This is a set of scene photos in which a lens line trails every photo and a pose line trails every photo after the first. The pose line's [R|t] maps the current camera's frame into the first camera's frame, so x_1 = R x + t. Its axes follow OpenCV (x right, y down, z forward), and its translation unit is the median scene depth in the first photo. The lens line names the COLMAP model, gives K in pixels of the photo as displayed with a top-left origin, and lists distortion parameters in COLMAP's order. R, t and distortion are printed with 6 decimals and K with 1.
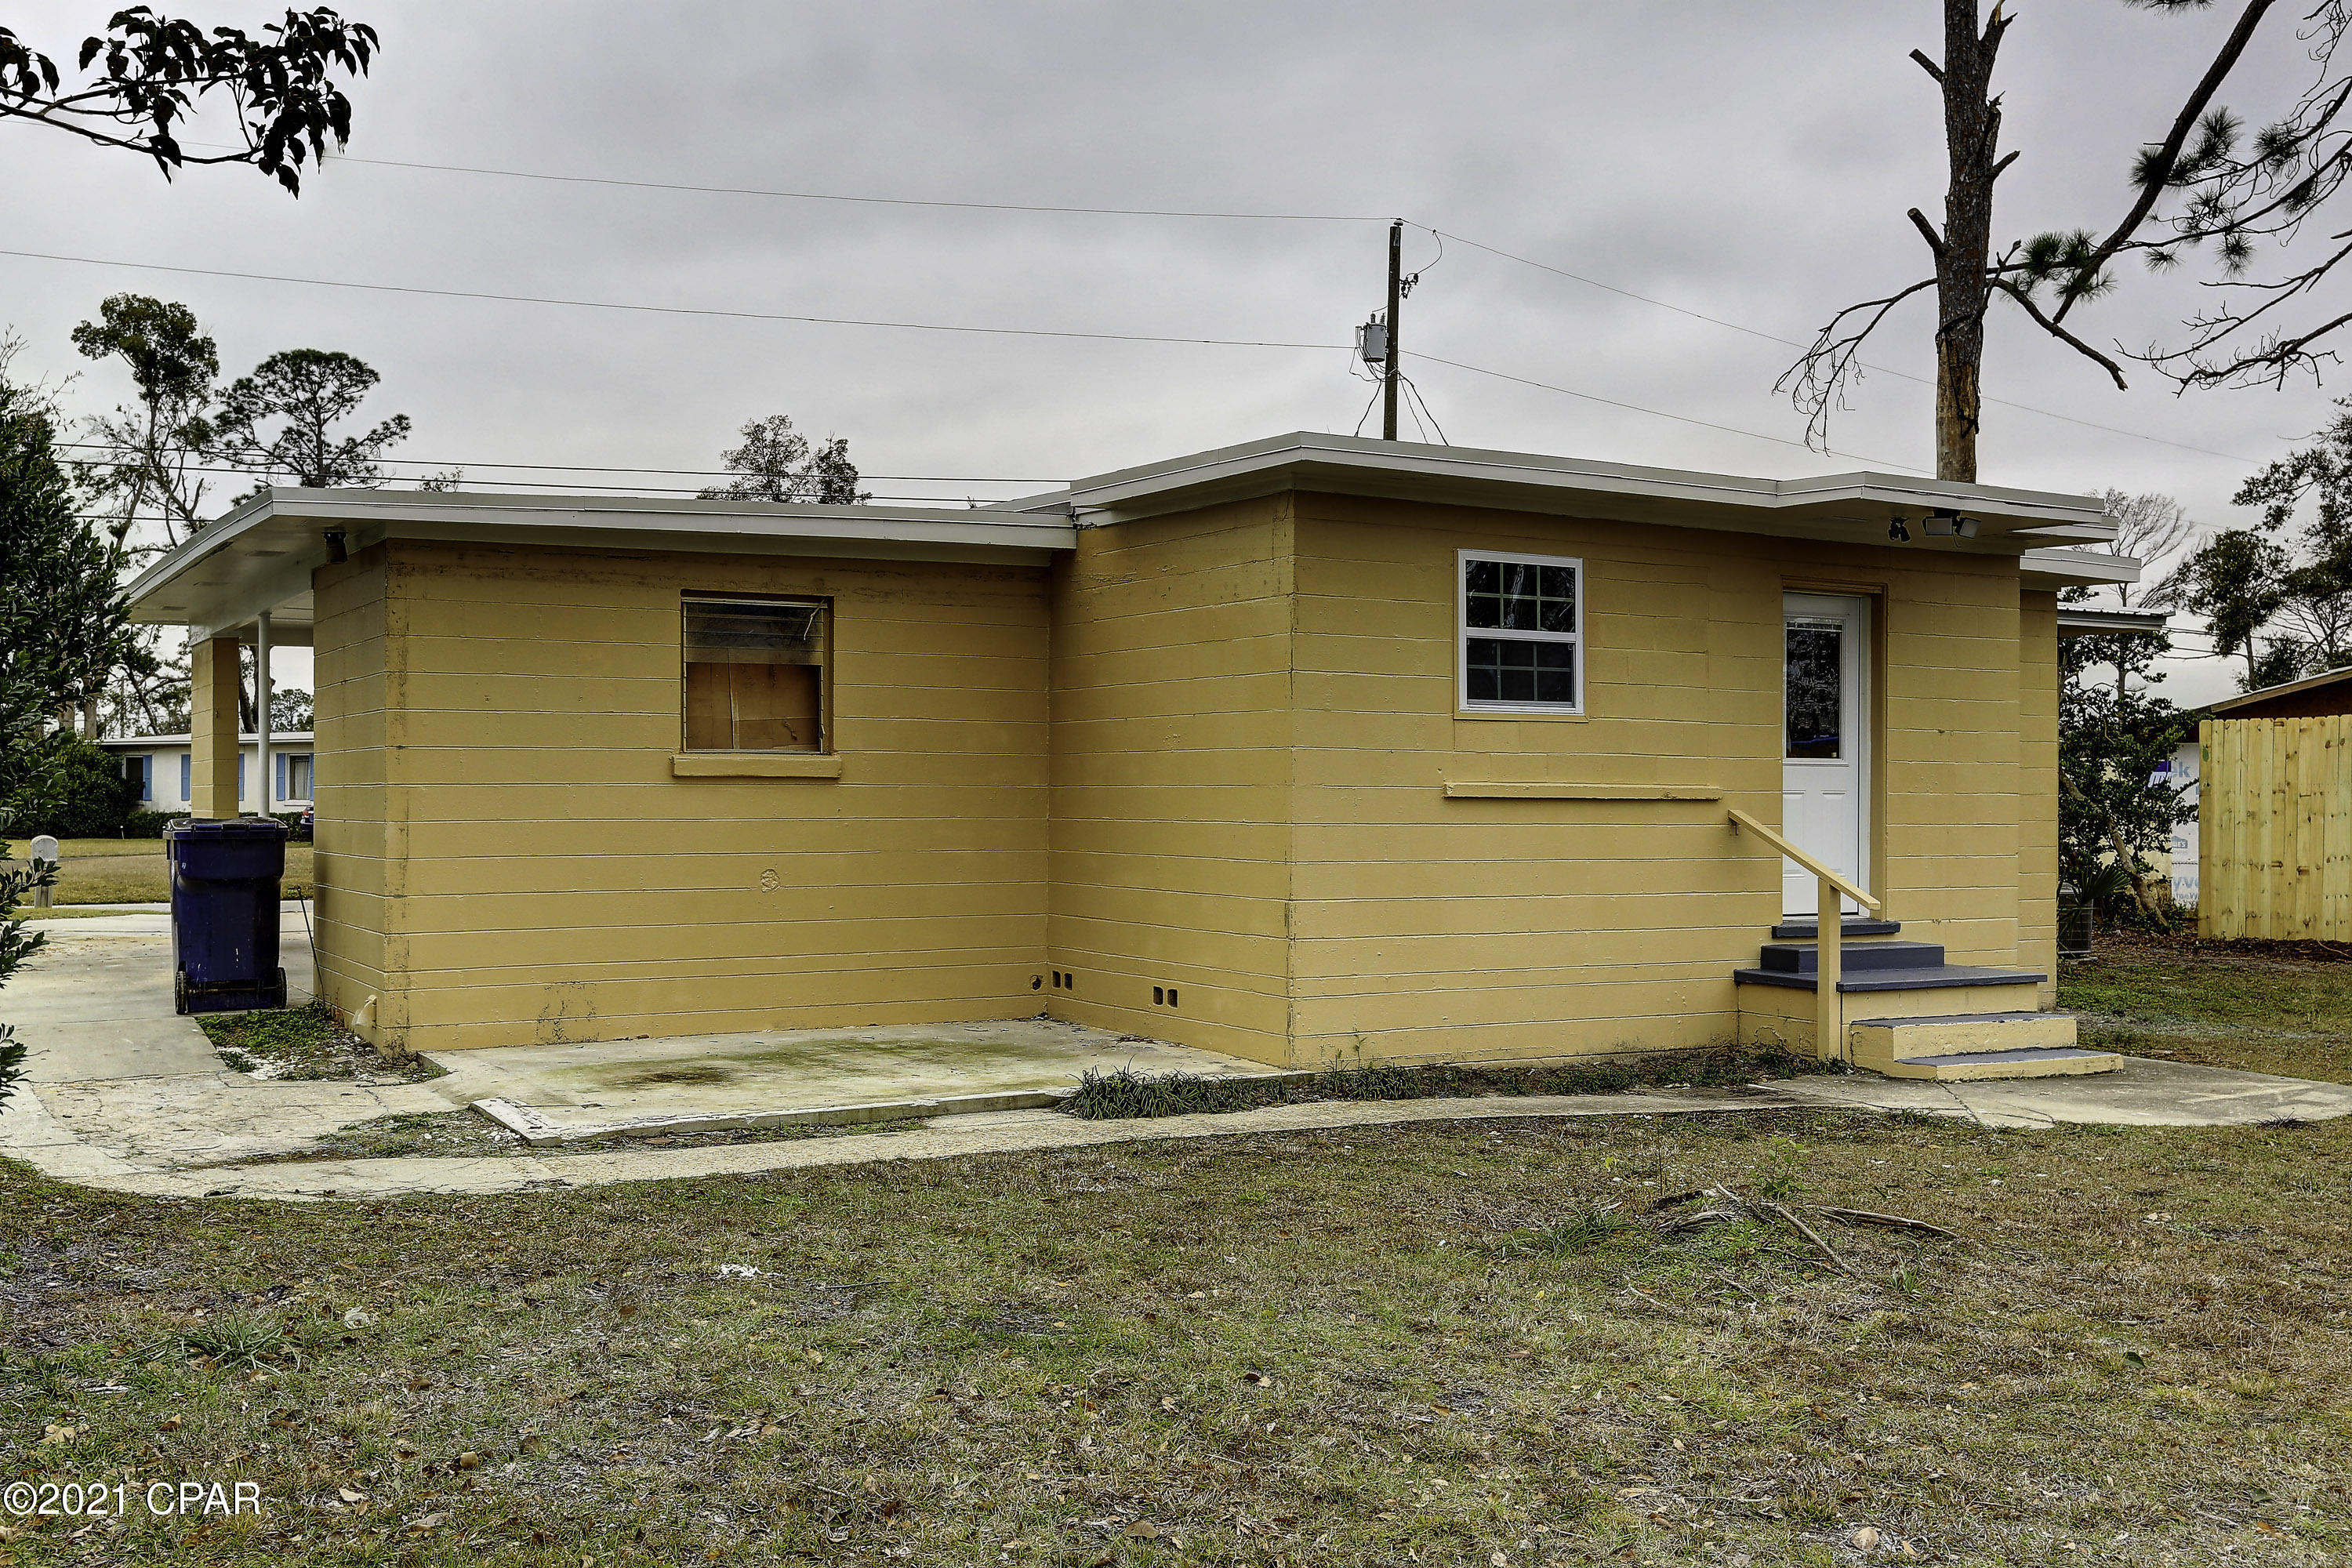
lens RADIAL K [[2244.6, 0, 1166.6], [0, 2244.6, 770.4], [0, 0, 1]] dist [0.004464, 0.125196]
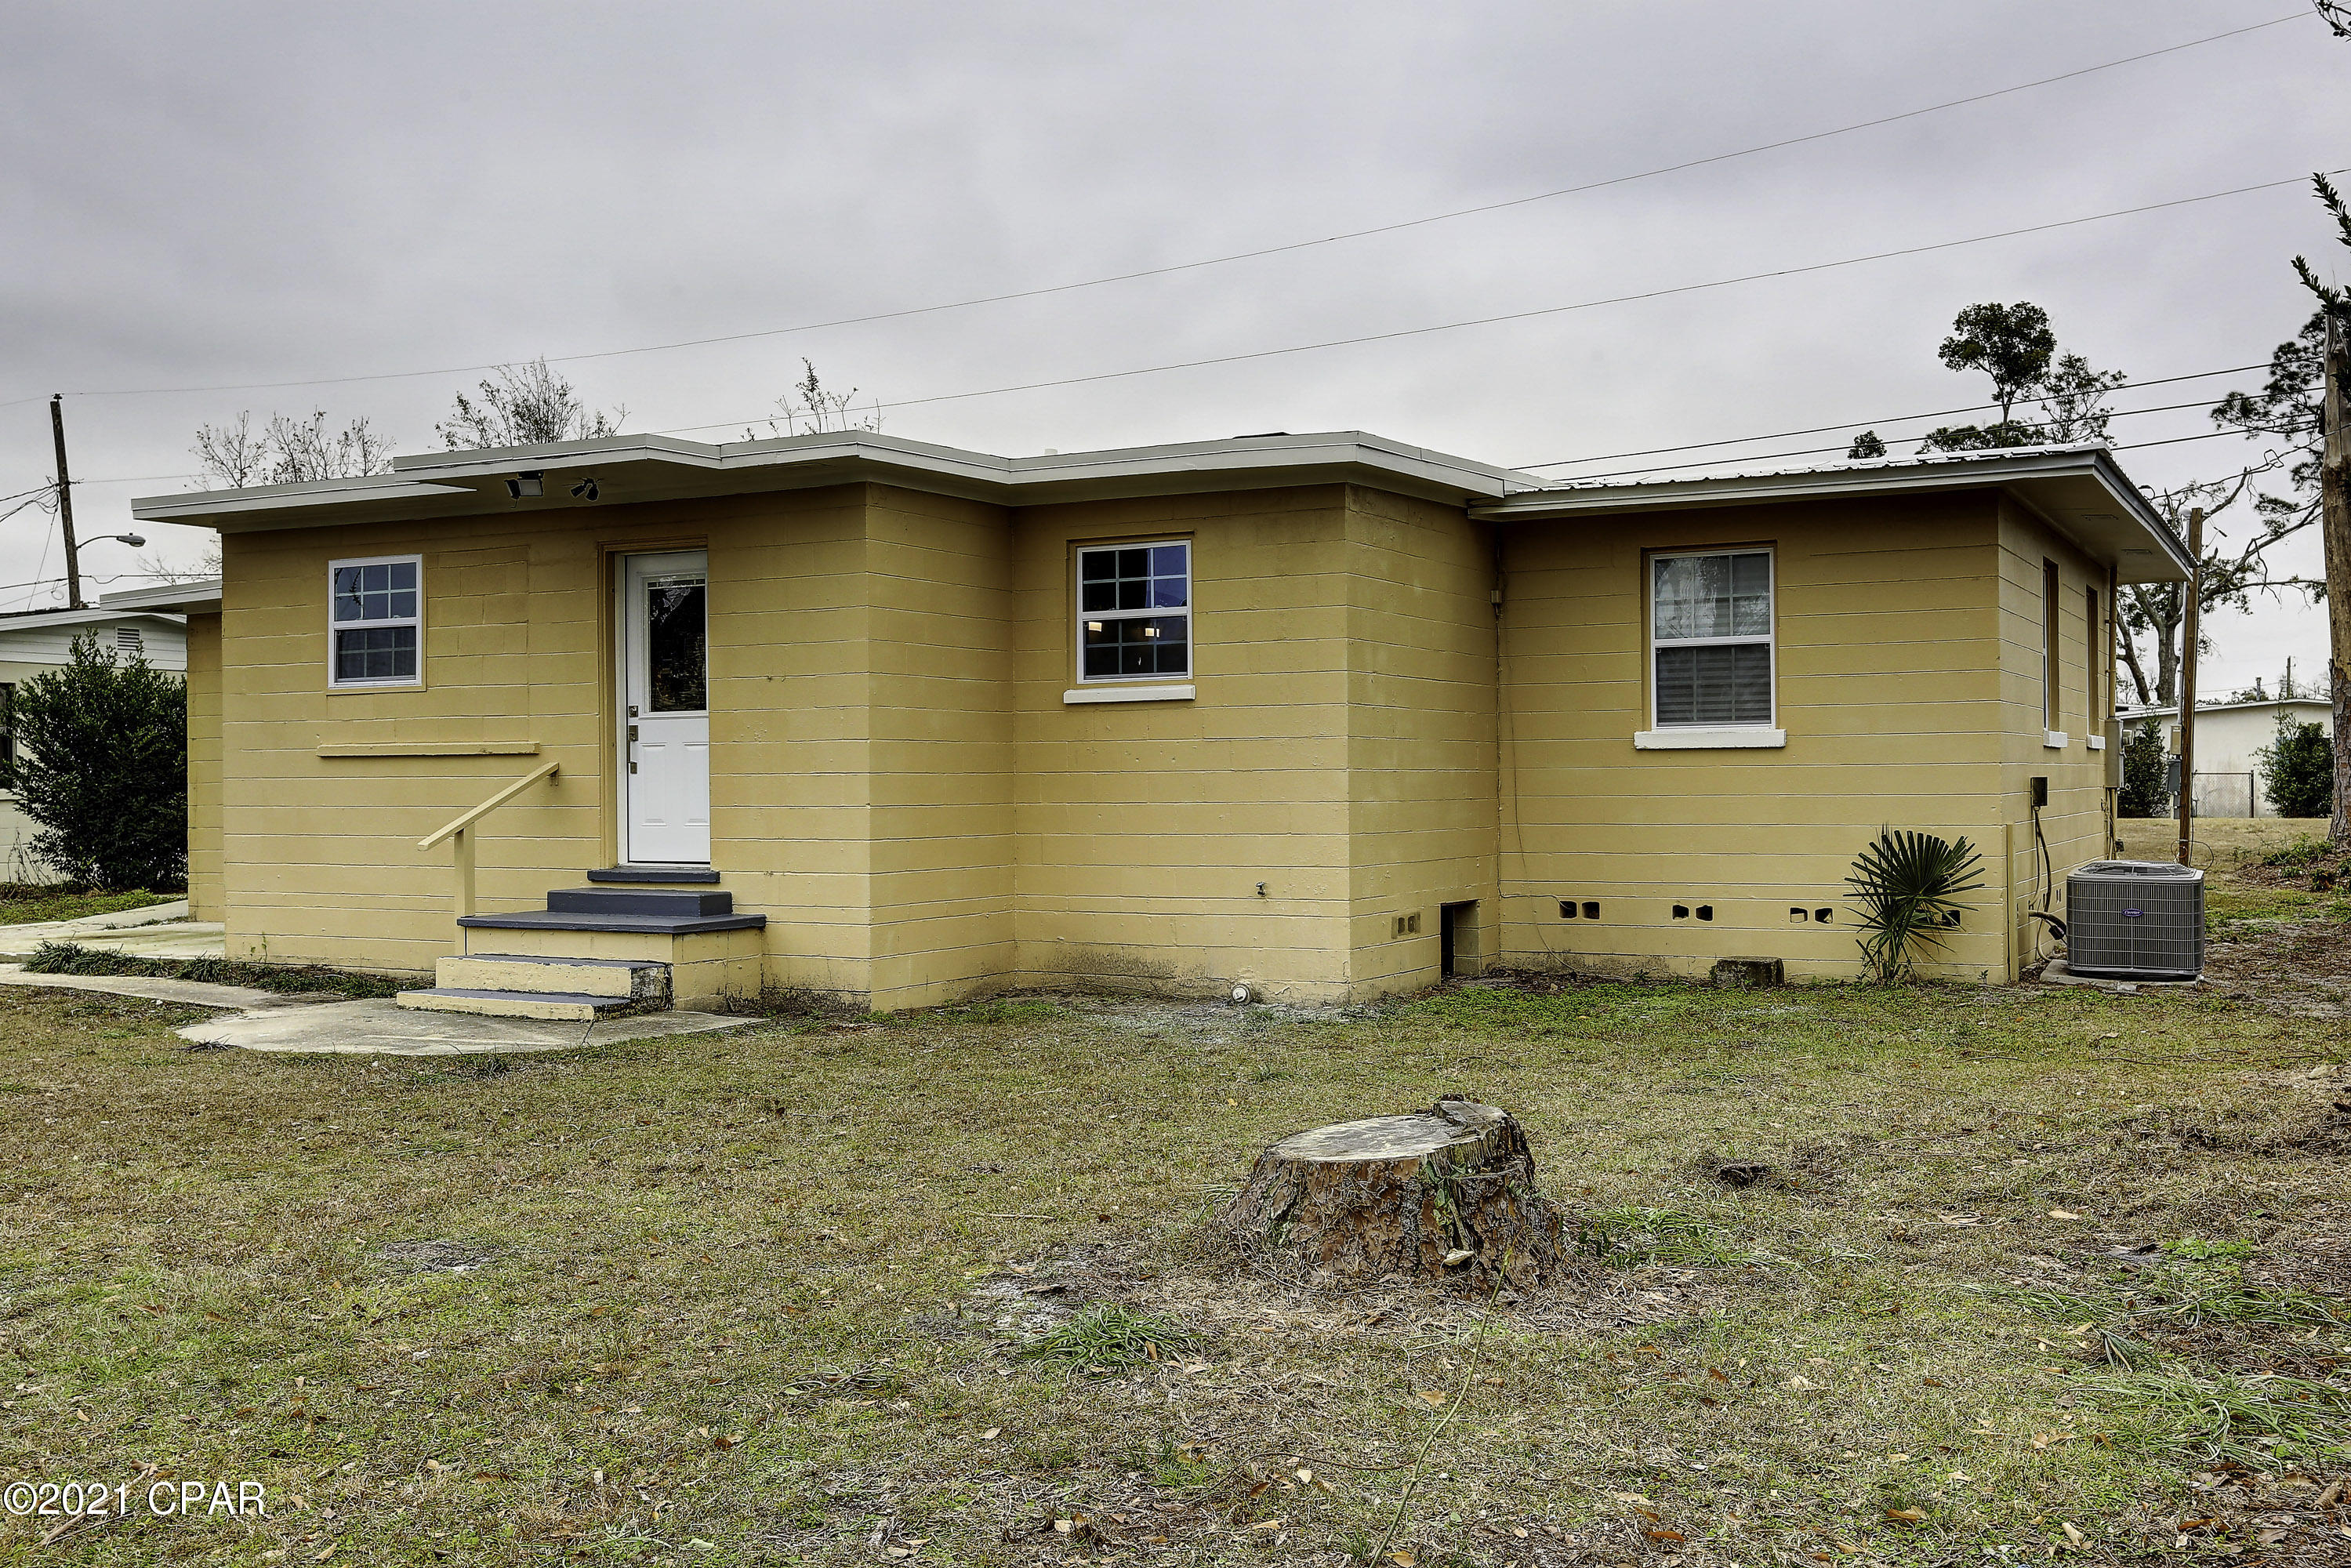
lens RADIAL K [[2243.8, 0, 1166.1], [0, 2243.8, 770.4], [0, 0, 1]] dist [0.004464, 0.125196]
pose [[0.507534, -0.014861, -0.861504, 1.390773], [0.019908, 0.999787, -0.005518, 0.034322], [0.861402, -0.014351, 0.507721, 0.722955]]
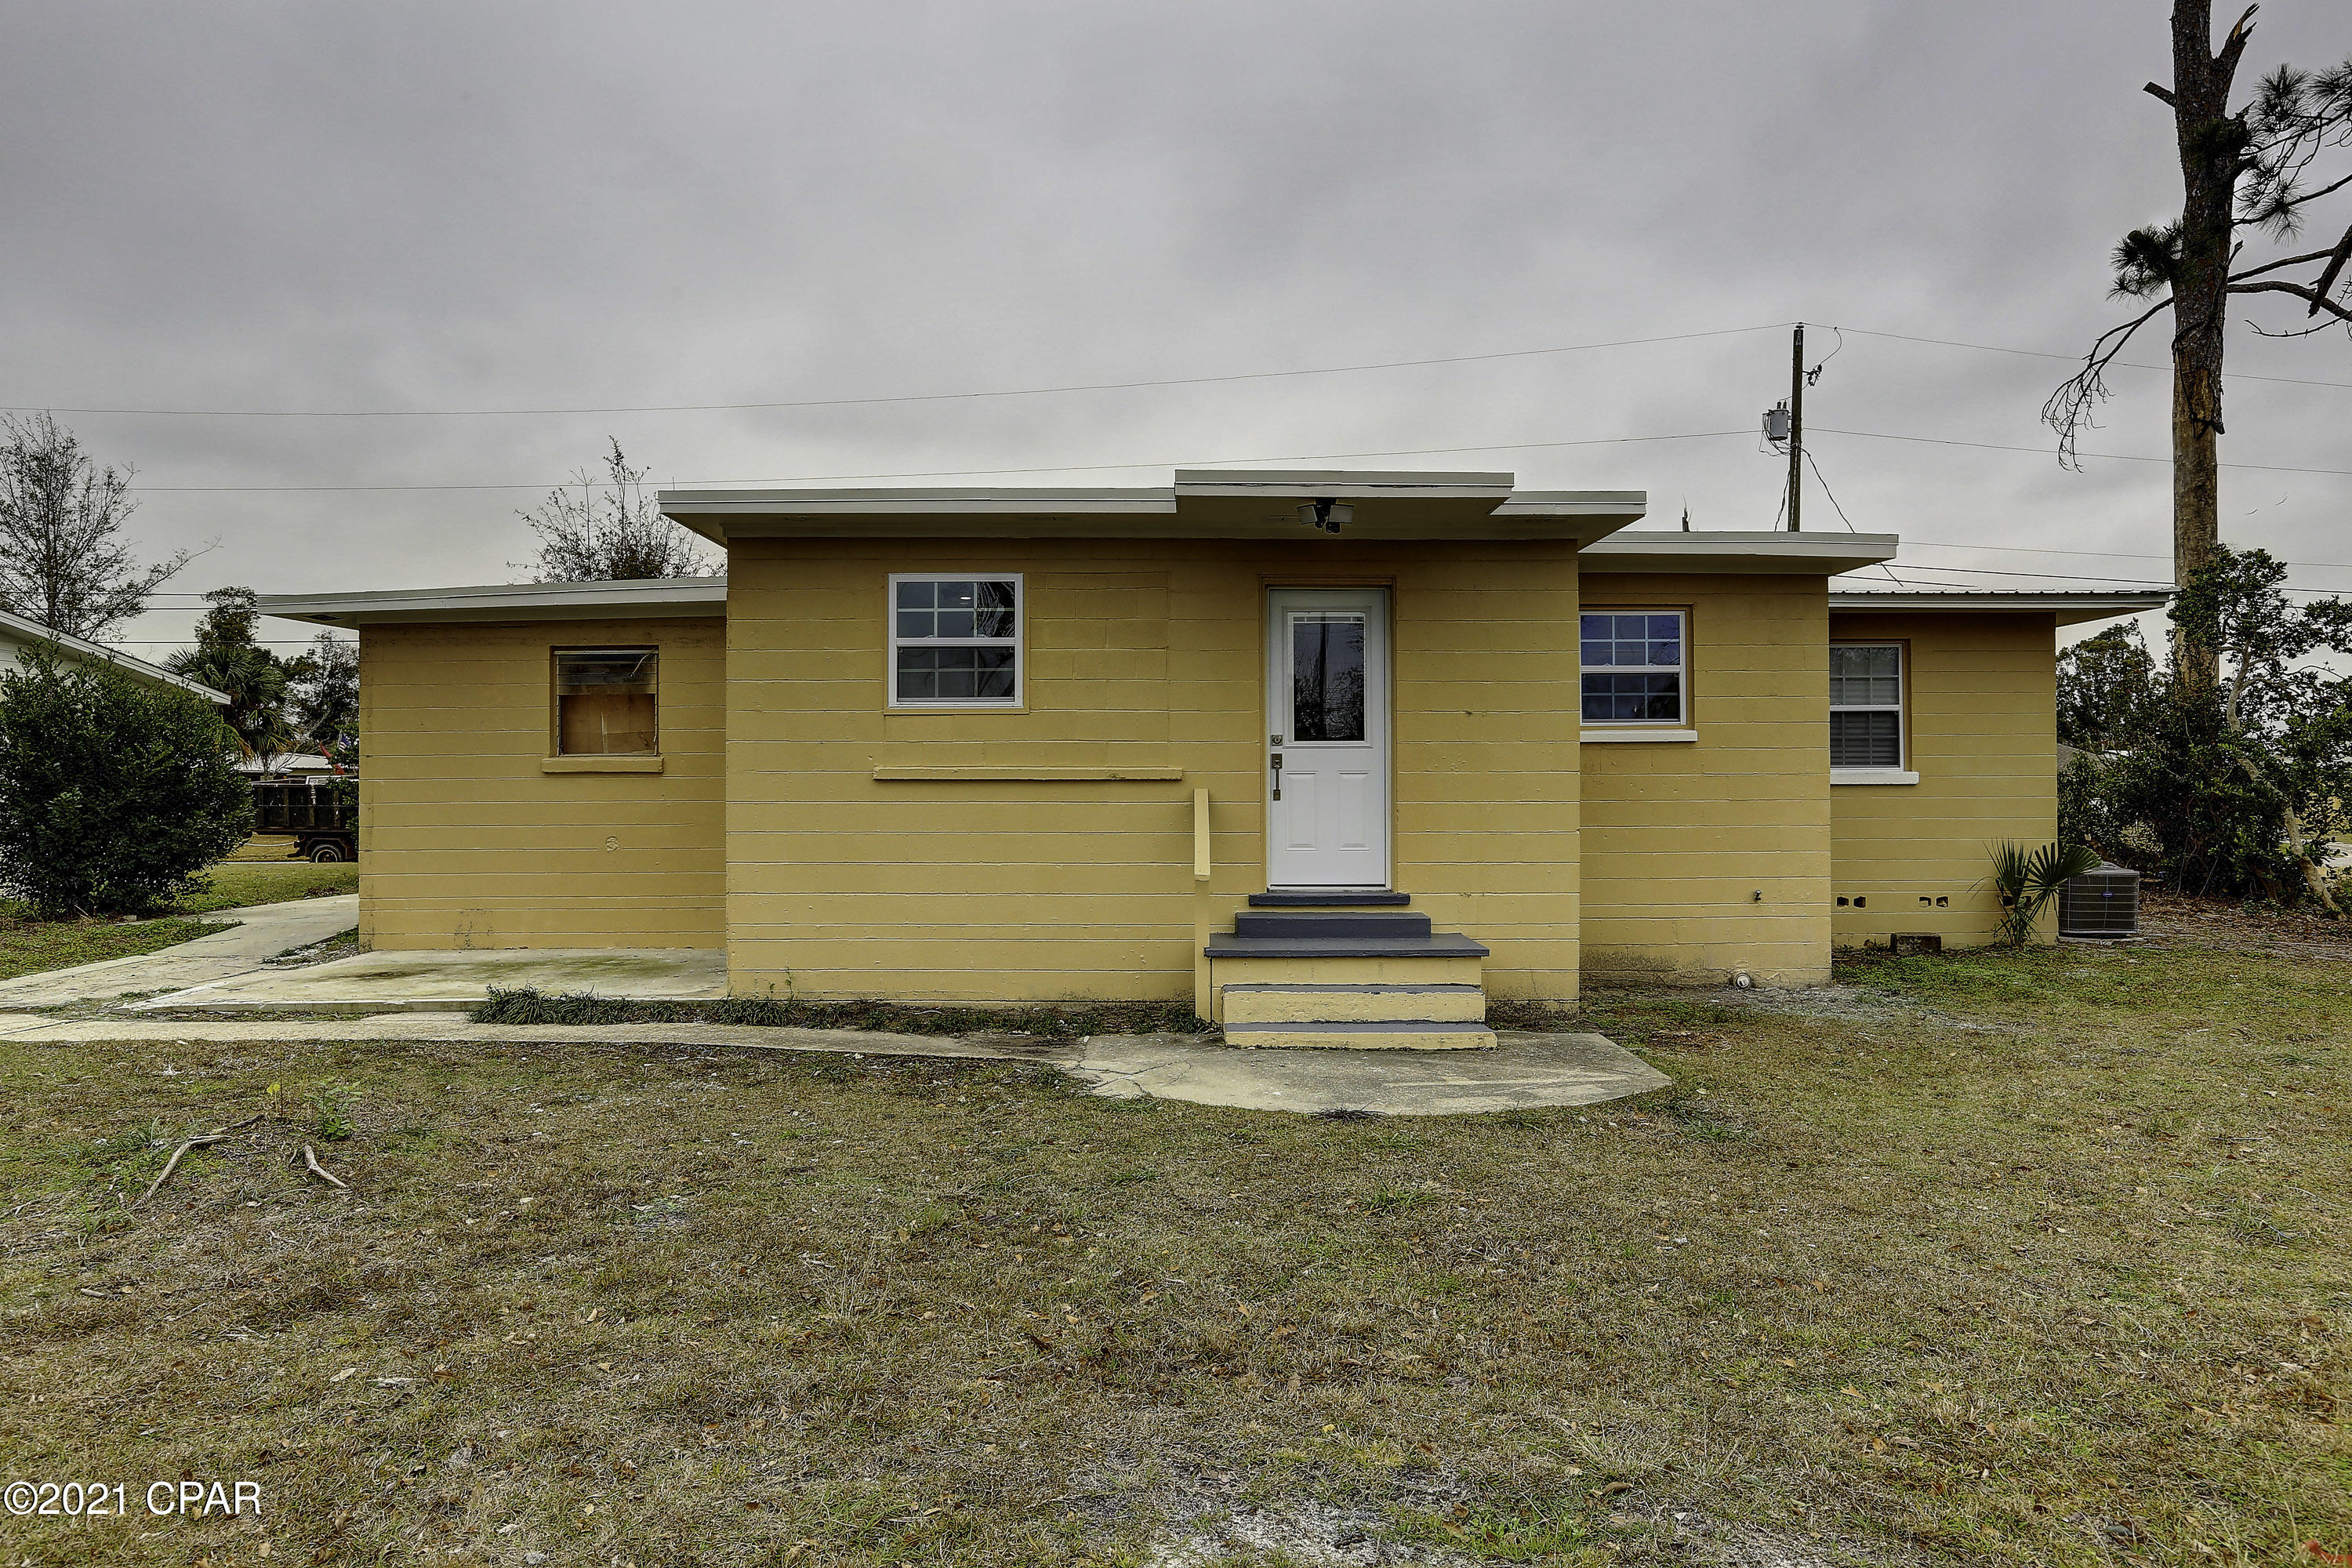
lens RADIAL K [[1467.0, 0, 1176.0], [0, 1467.0, 784.0], [0, 0, 1]] dist [-0.008598, 0.002507]
pose [[0.861994, -0.011014, -0.506799, 0.628076], [0.012313, 0.999924, -0.000787, 0.016019], [0.506769, -0.005562, 0.862064, 0.379791]]
